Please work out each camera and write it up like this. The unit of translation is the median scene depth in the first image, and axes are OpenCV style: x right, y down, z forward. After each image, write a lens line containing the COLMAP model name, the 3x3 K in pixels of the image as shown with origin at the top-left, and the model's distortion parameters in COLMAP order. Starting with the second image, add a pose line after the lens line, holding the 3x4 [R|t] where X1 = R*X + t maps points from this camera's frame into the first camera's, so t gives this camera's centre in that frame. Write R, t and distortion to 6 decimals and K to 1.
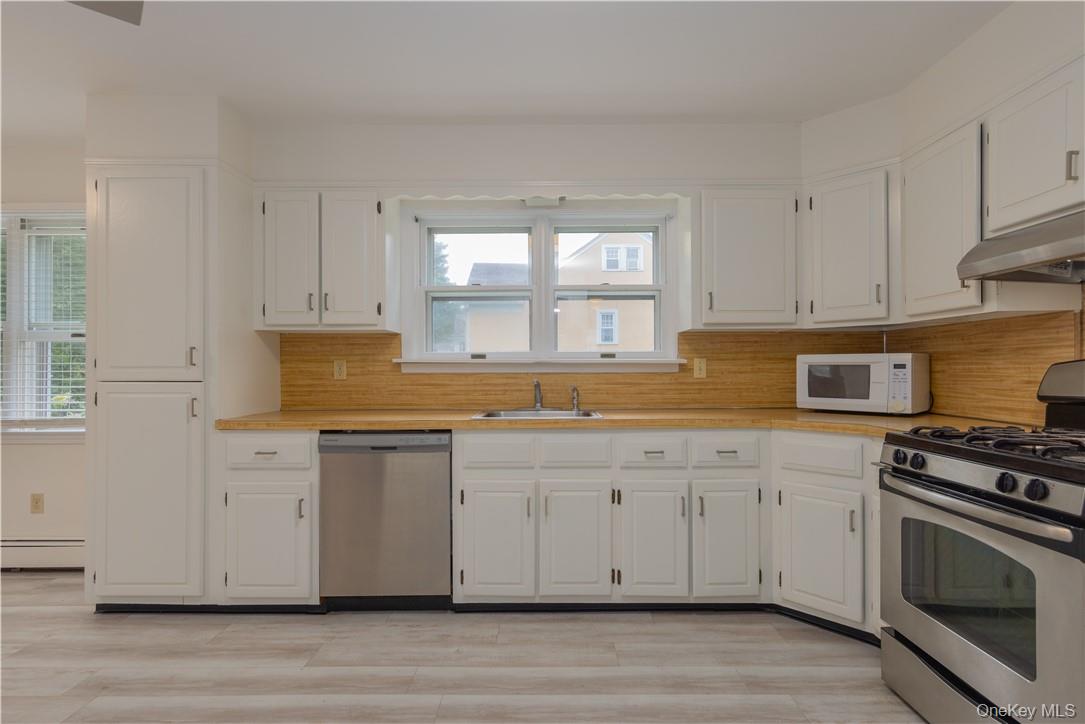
lens RADIAL K [[547.3, 0, 542.0], [0, 547.3, 362.7], [0, 0, 1]] dist [0.002952, 0.000954]
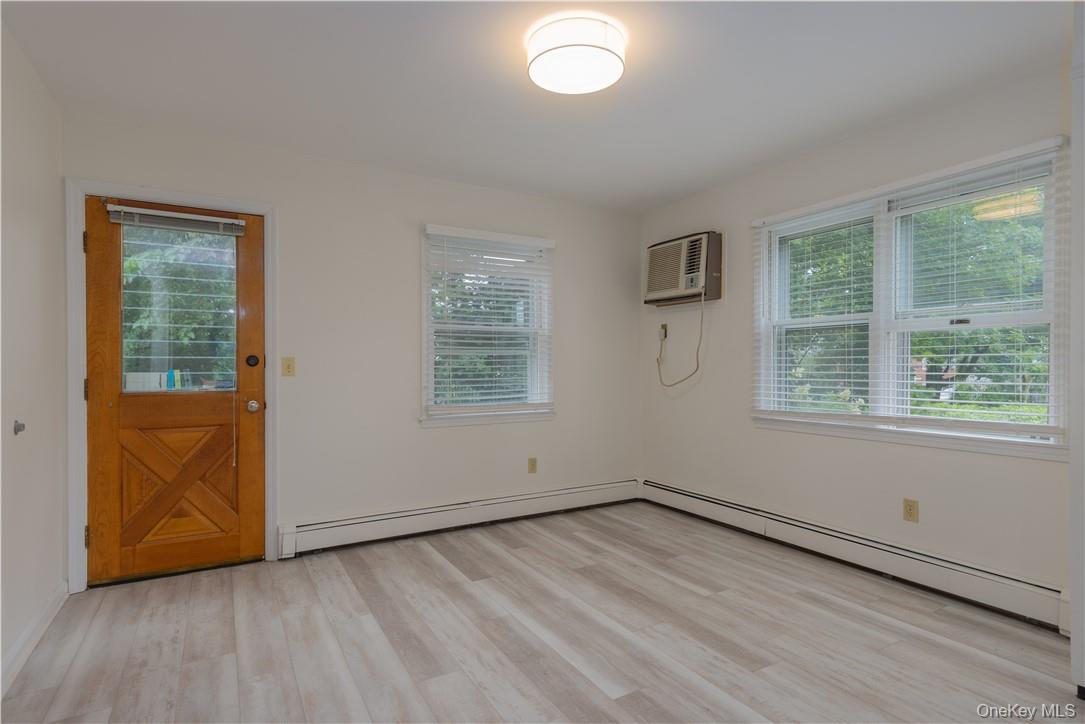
lens RADIAL K [[547.3, 0, 541.0], [0, 547.3, 364.6], [0, 0, 1]] dist [0.002952, 0.000954]
pose [[0.510202, 0.002166, -0.860052, -0.448418], [0.009129, 0.999927, 0.007934, 0.003051], [0.860006, -0.011900, 0.510145, 0.018296]]
